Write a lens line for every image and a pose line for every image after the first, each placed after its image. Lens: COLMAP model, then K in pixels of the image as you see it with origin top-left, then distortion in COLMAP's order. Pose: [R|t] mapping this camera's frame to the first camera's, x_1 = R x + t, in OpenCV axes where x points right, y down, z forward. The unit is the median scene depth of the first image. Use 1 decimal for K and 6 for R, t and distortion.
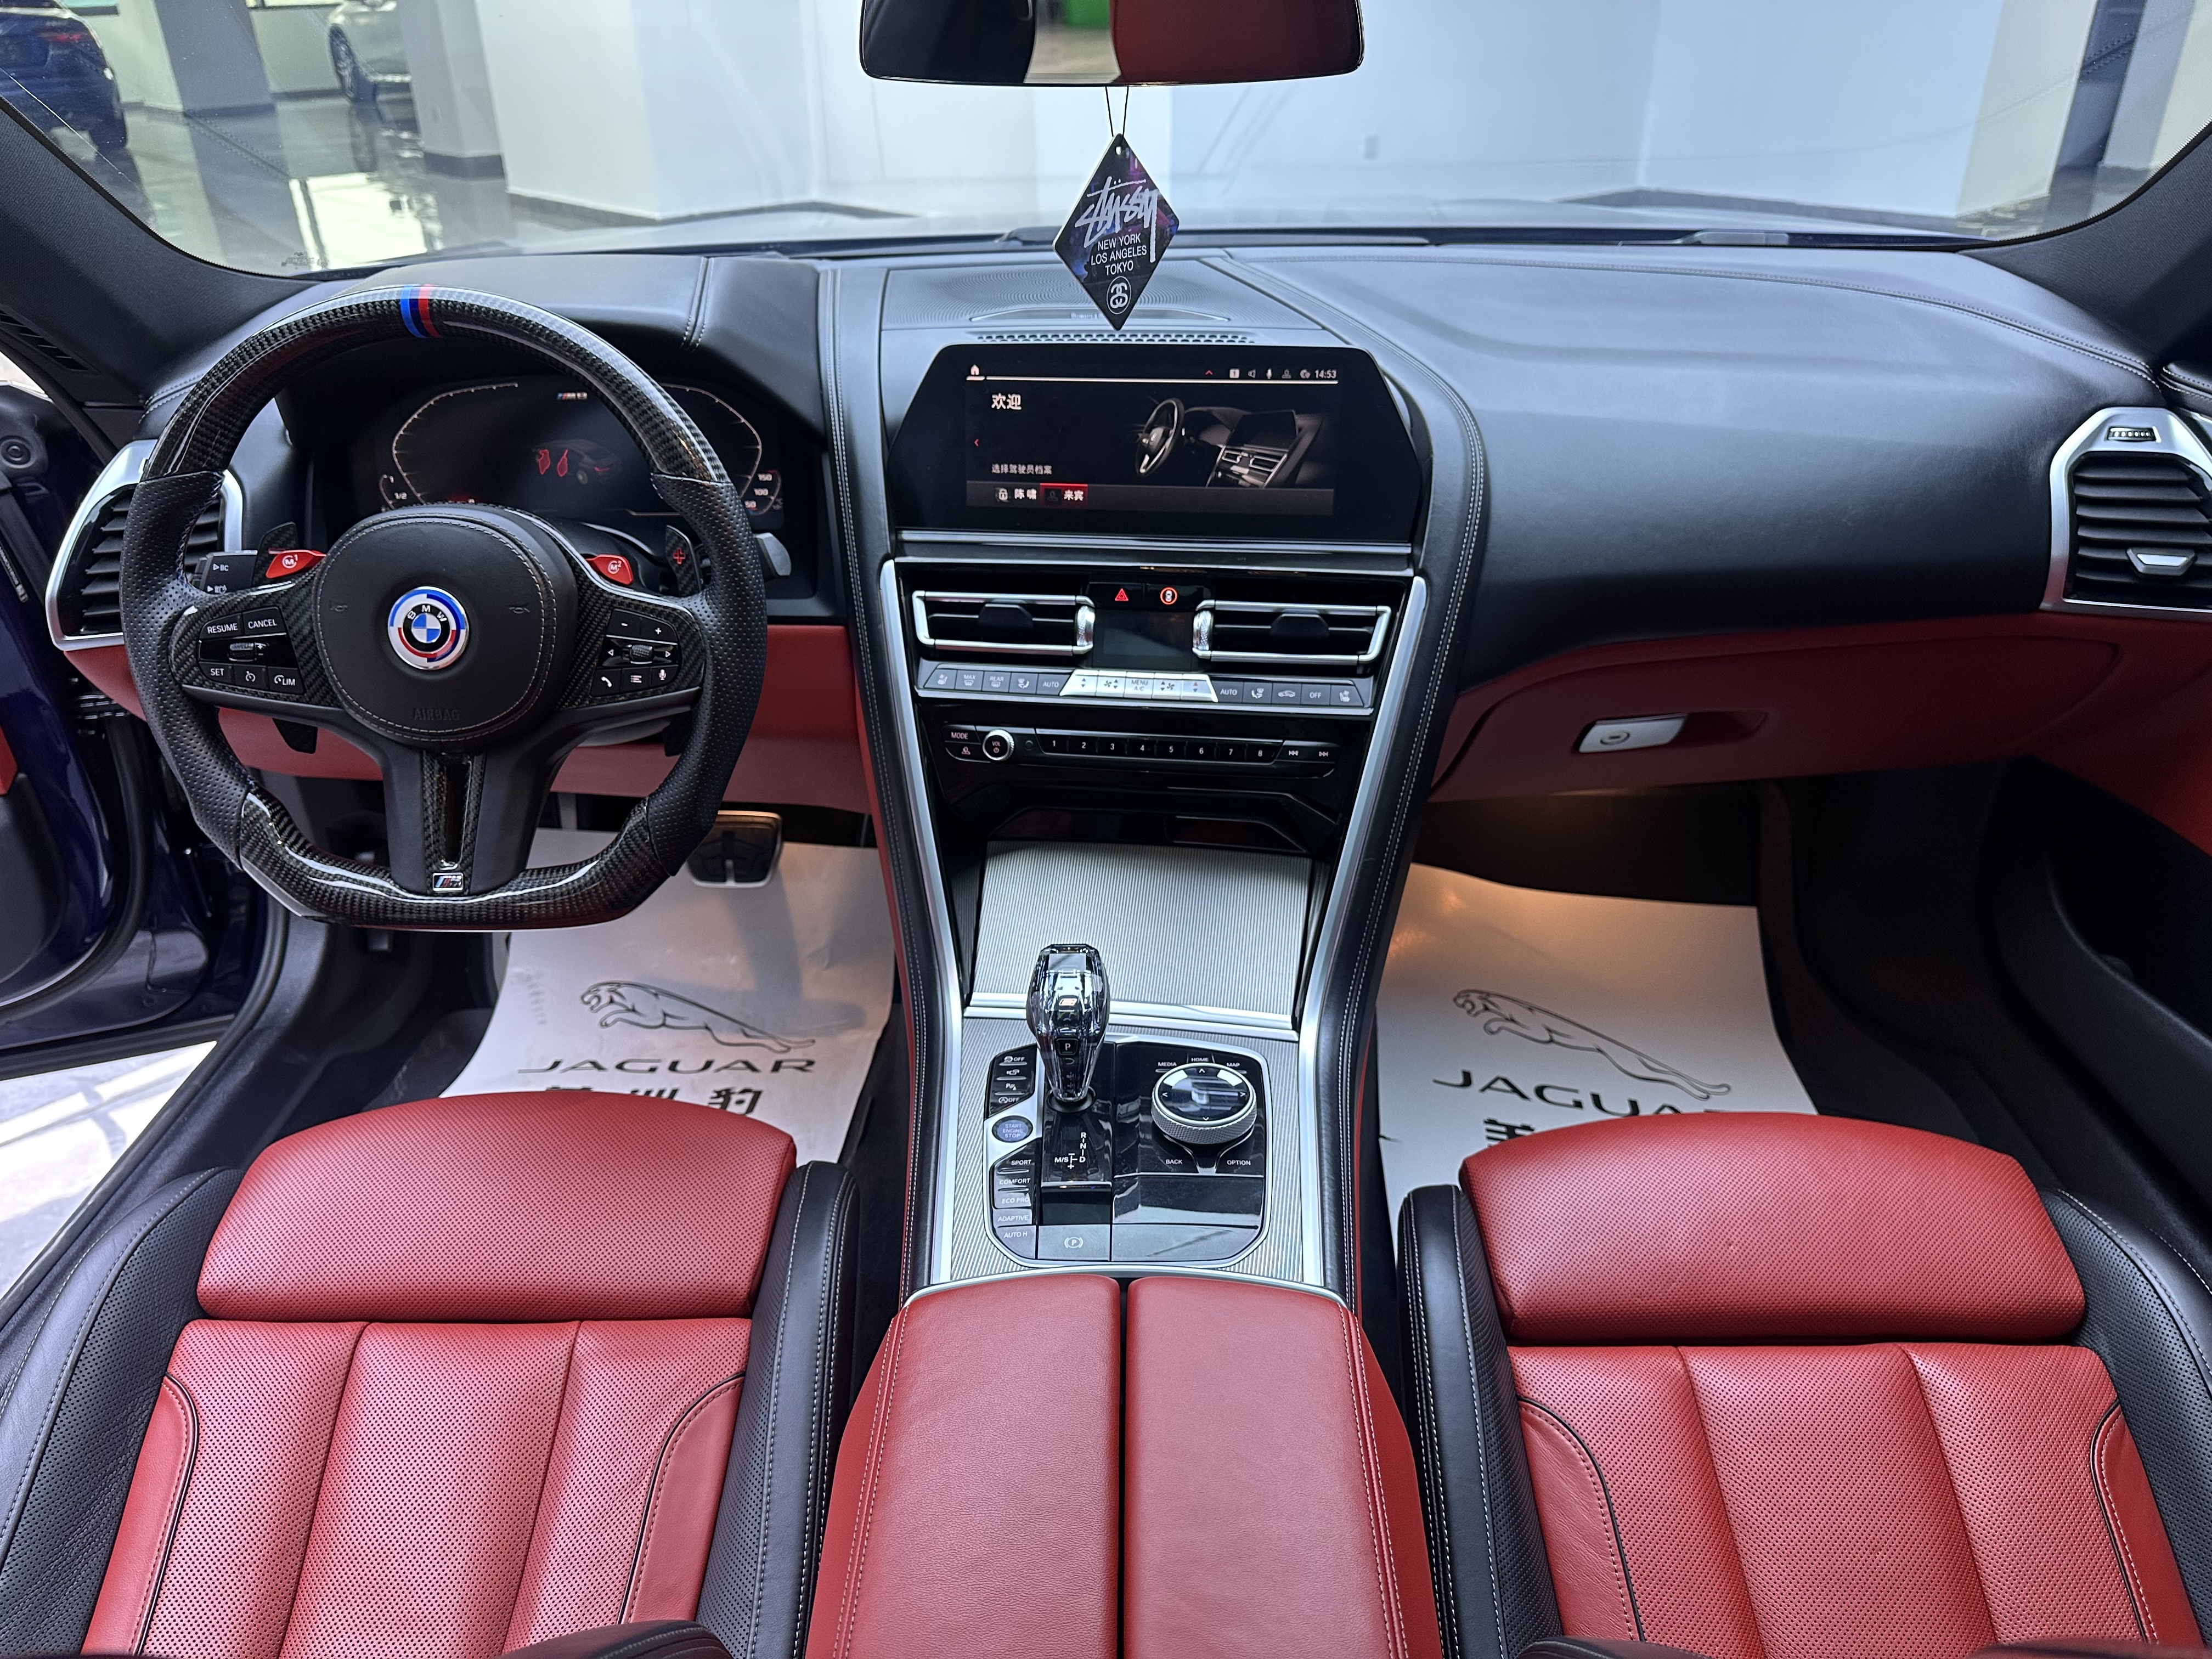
lens RADIAL K [[1543.9, 0, 1103.9], [0, 1543.9, 854.0], [0, 0, 1]] dist [-0.000844, -0.025373]
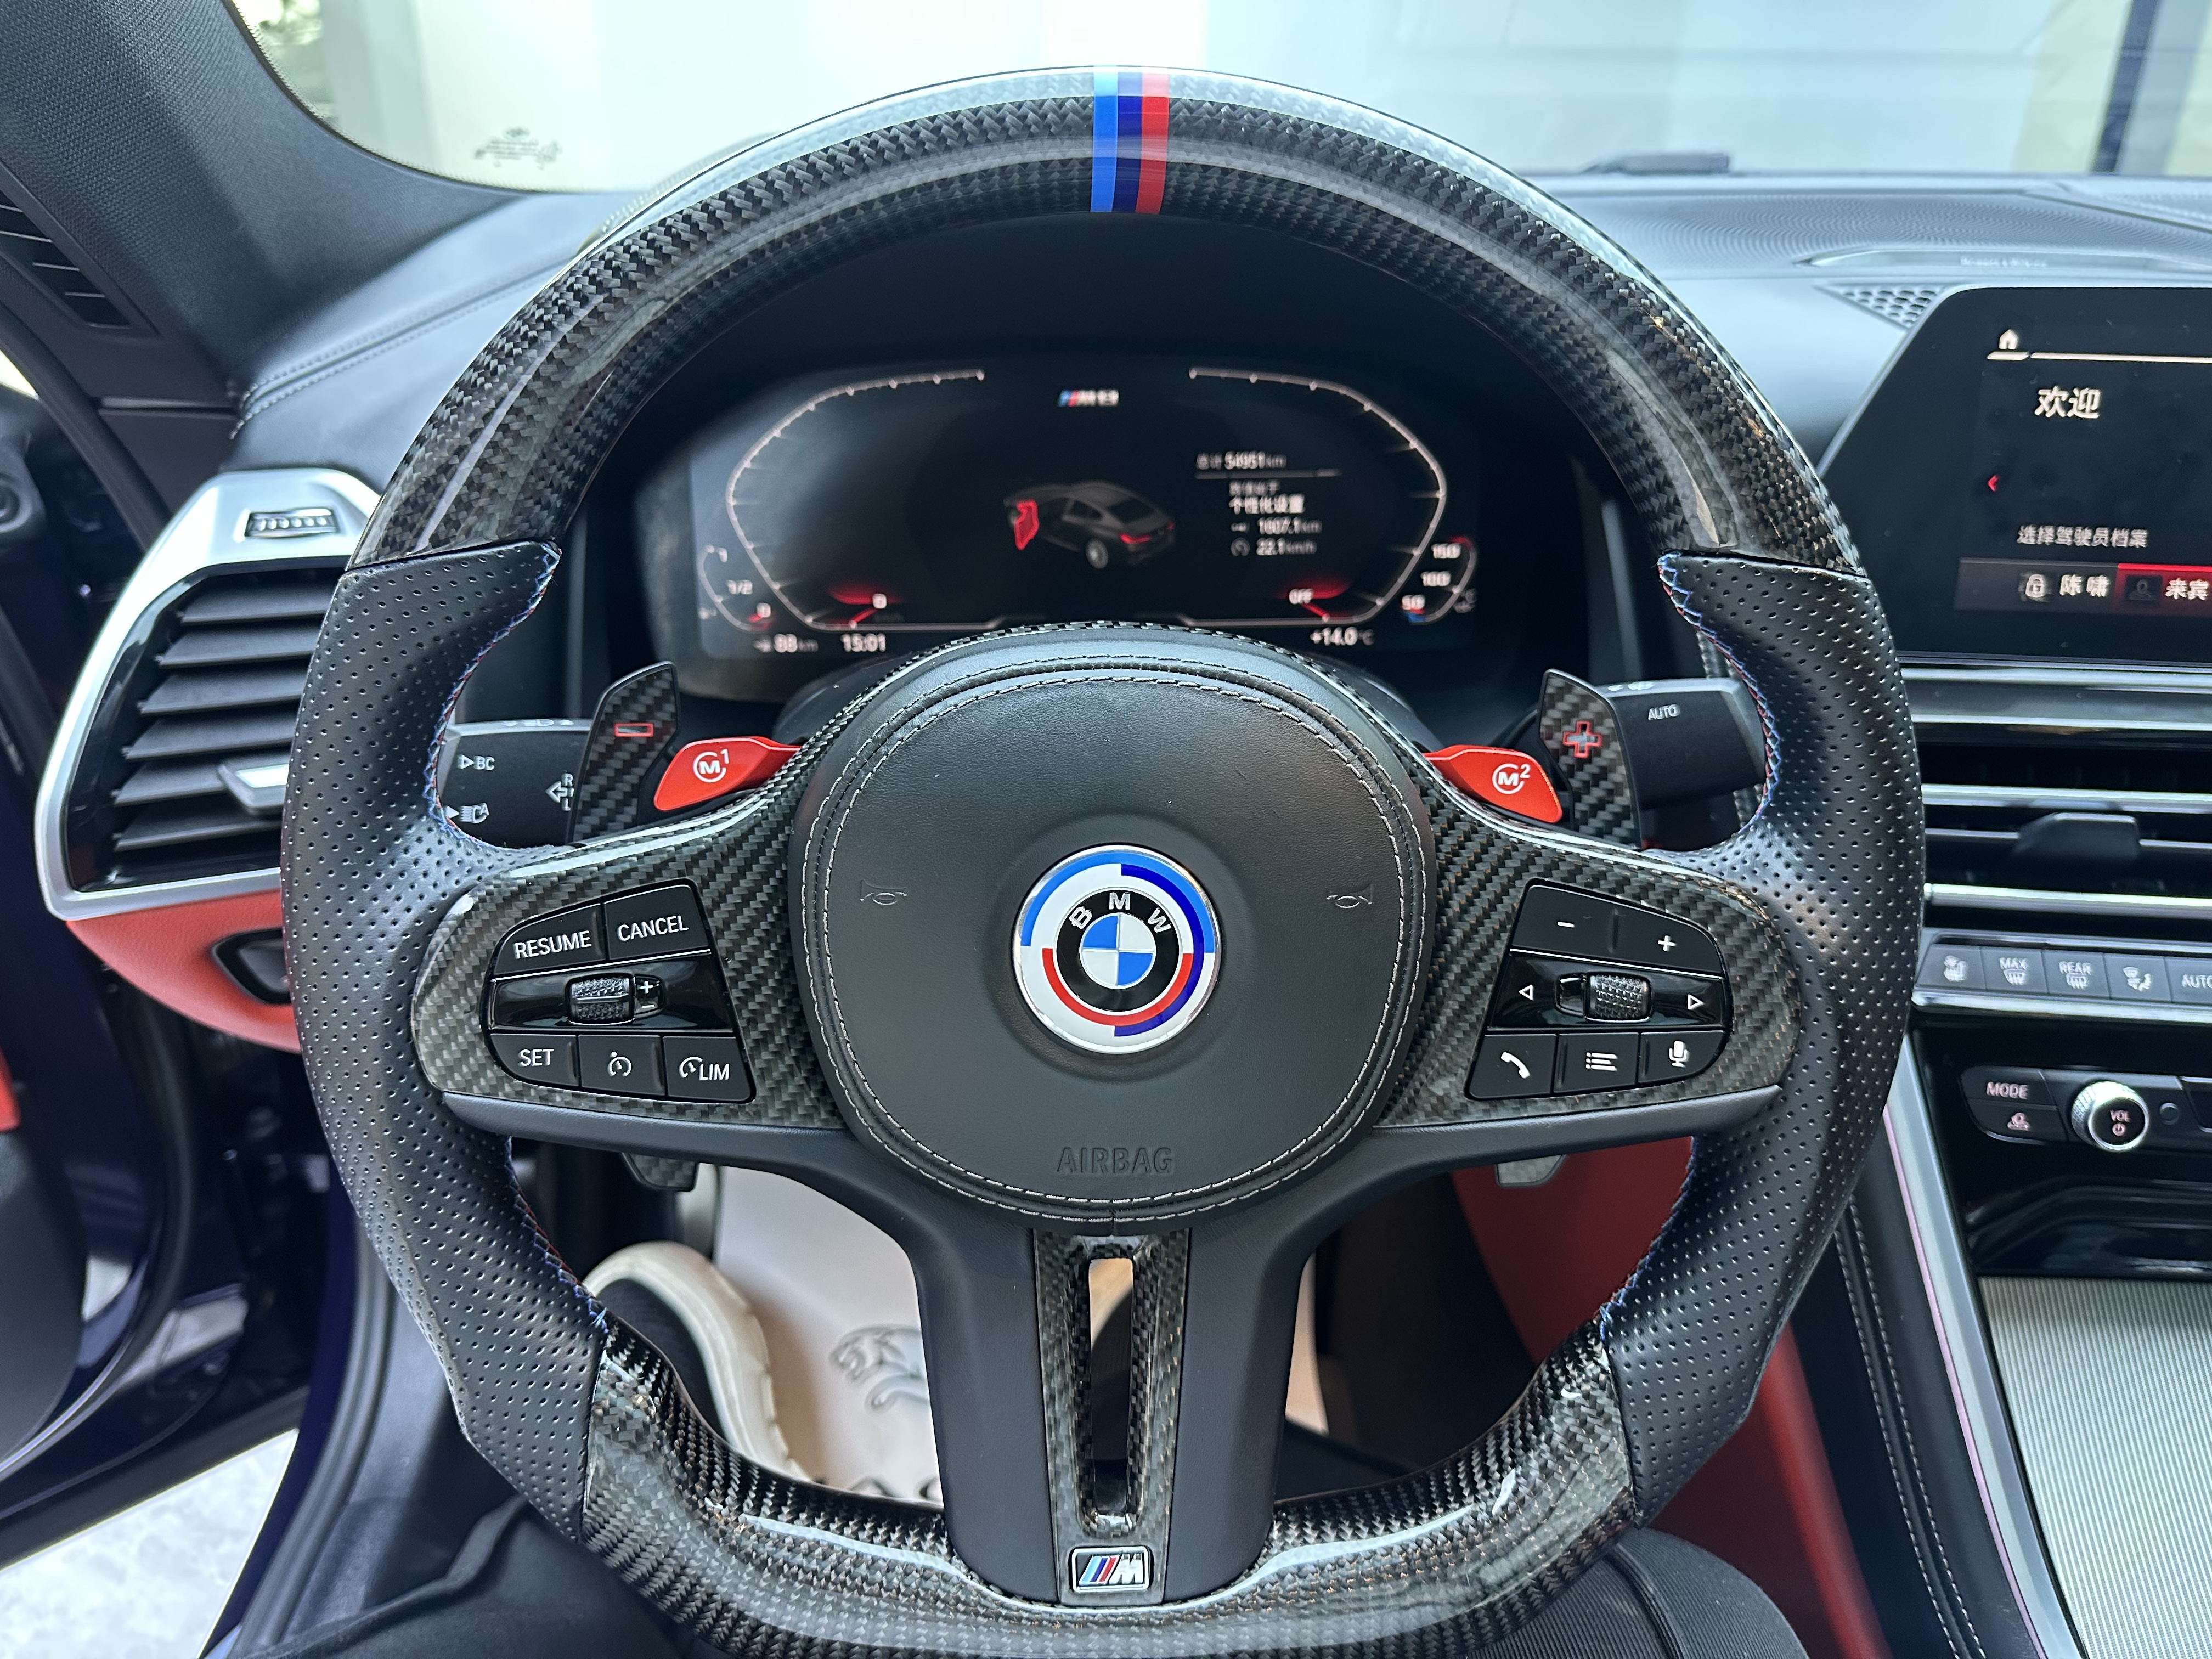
lens RADIAL K [[1586.1, 0, 1120.4], [0, 1586.1, 815.1], [0, 0, 1]] dist [0.115183, -0.221616]
pose [[0.998803, -0.009374, 0.048013, -0.435144], [0.012382, 0.997953, -0.062740, -0.147728], [-0.047327, 0.063259, 0.996874, 0.568734]]
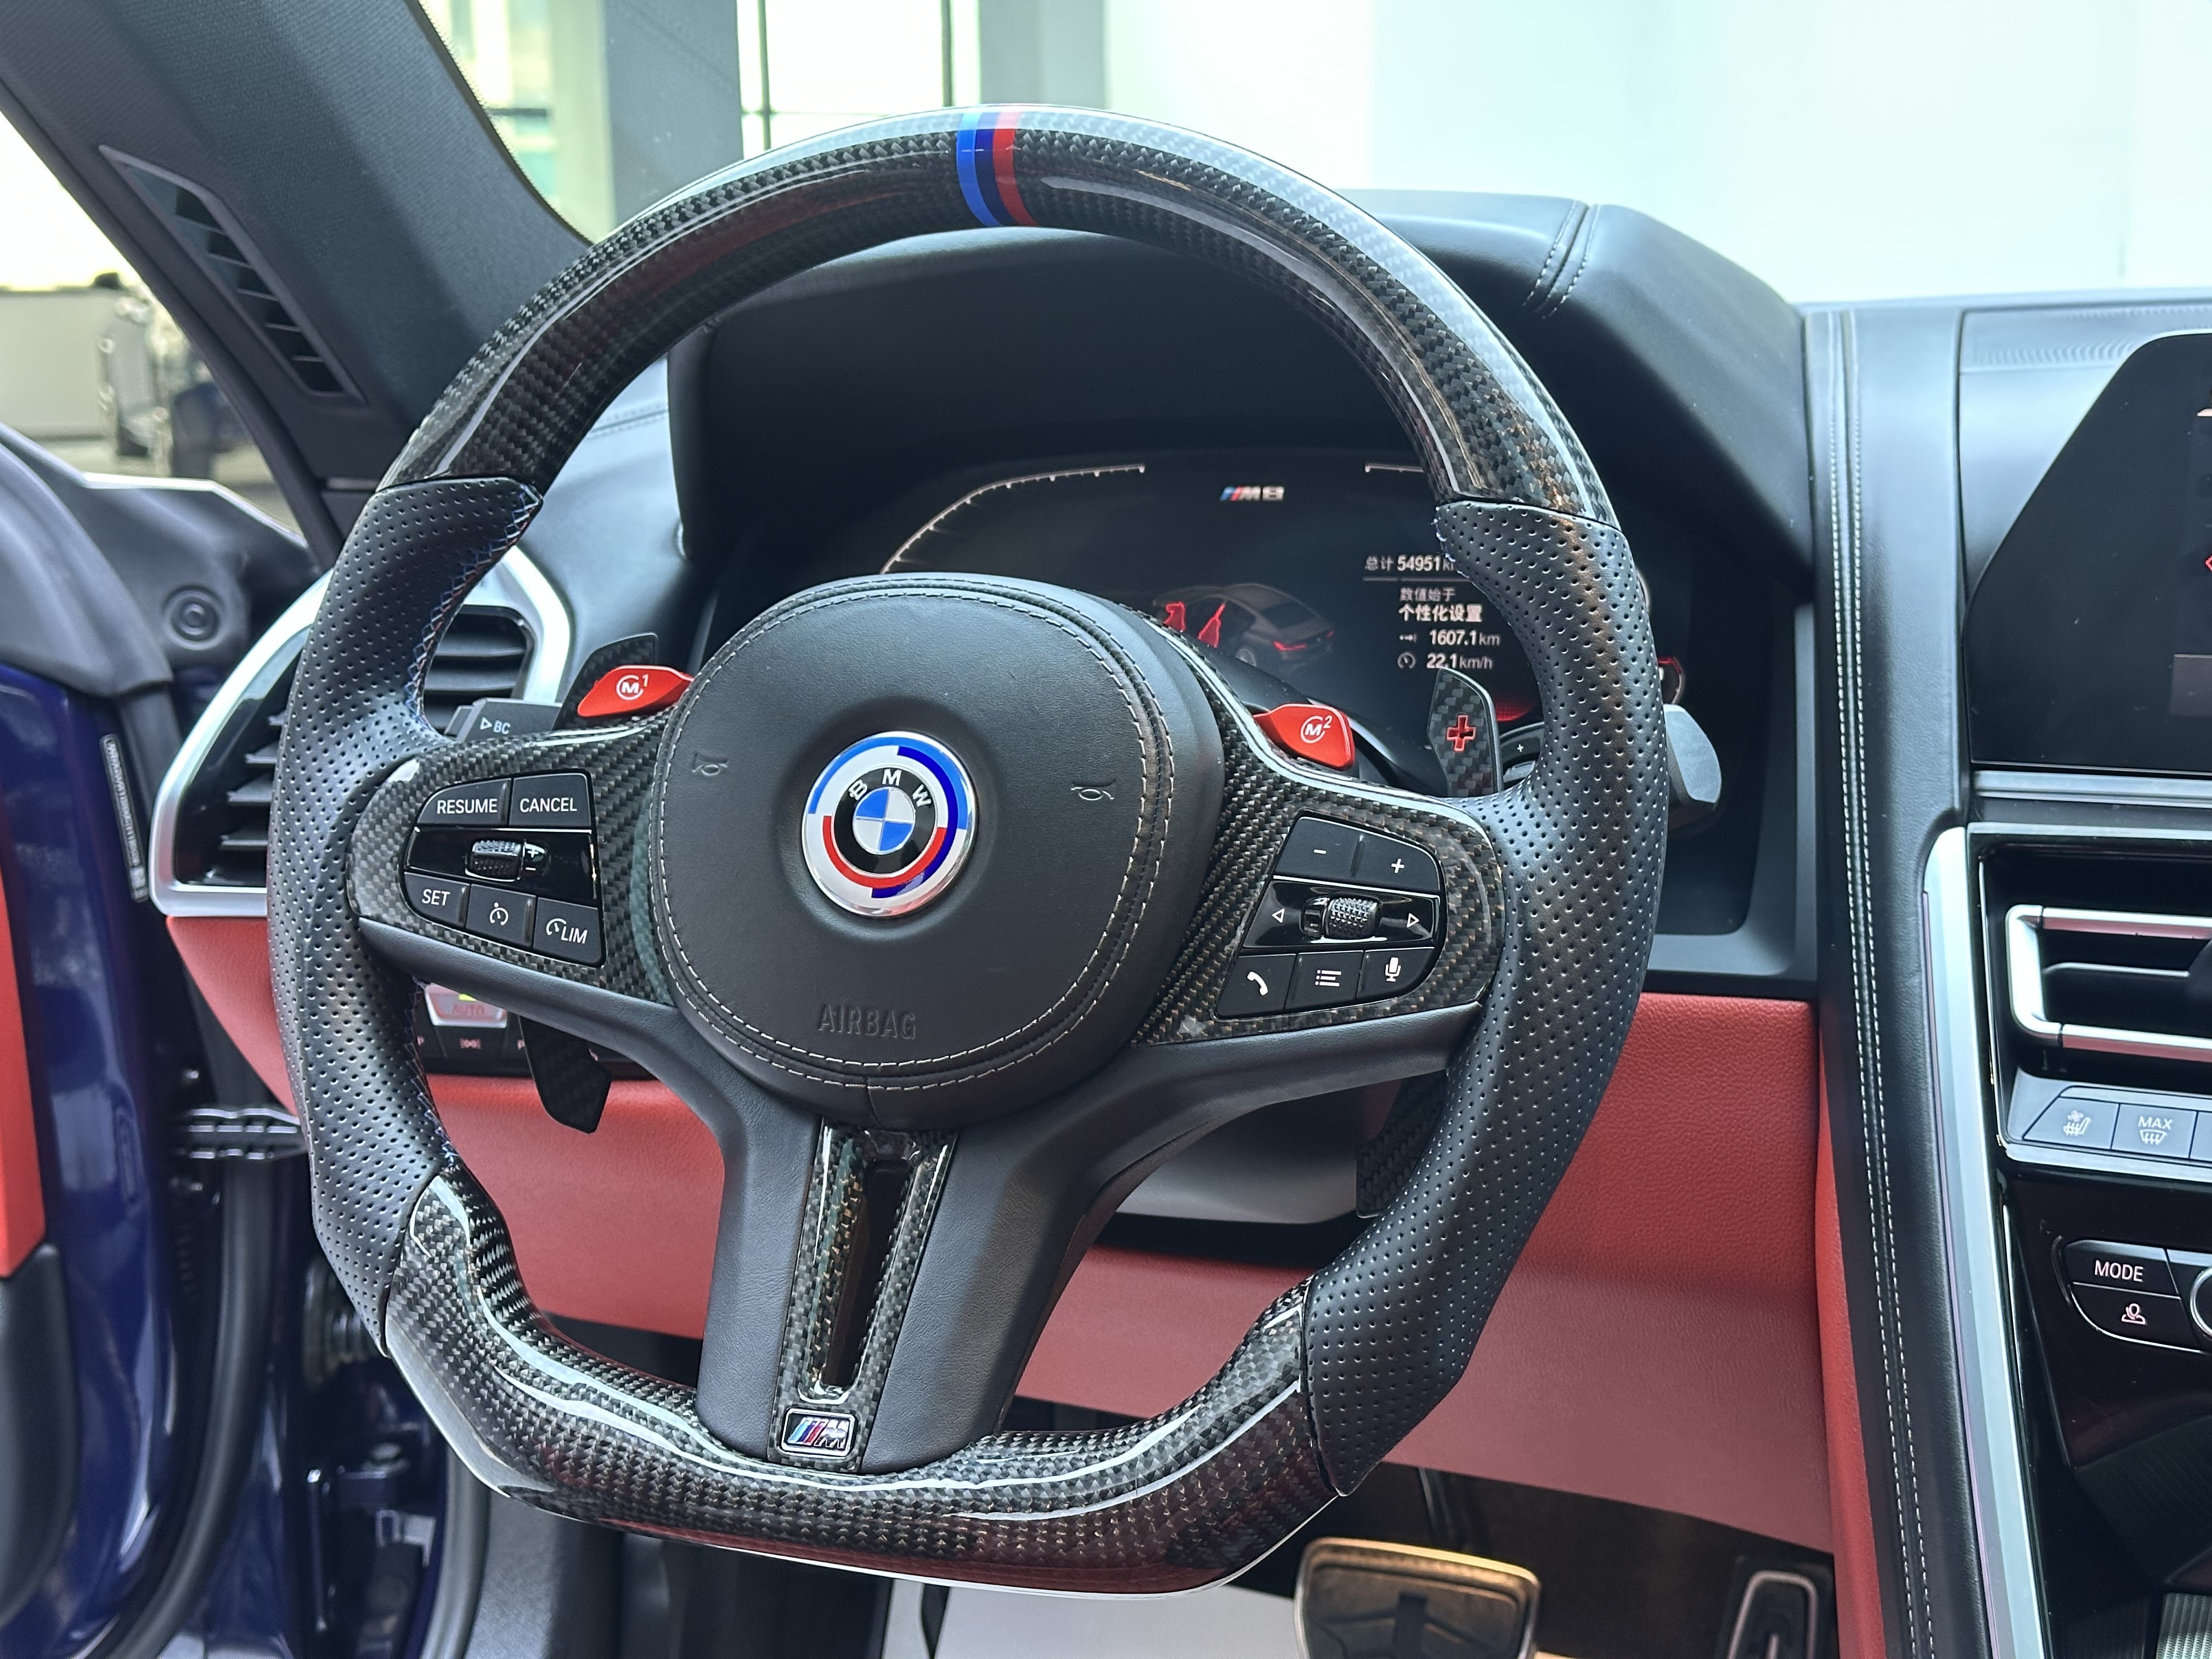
lens RADIAL K [[3057.1, 0, 1106.0], [0, 3057.1, 829.5], [0, 0, 1]] dist [0.122243, -0.079896]
pose [[0.942598, 0.052157, -0.329831, -0.092014], [-0.157243, 0.940693, -0.300618, 0.099647], [0.294591, 0.335226, 0.894897, 0.237112]]
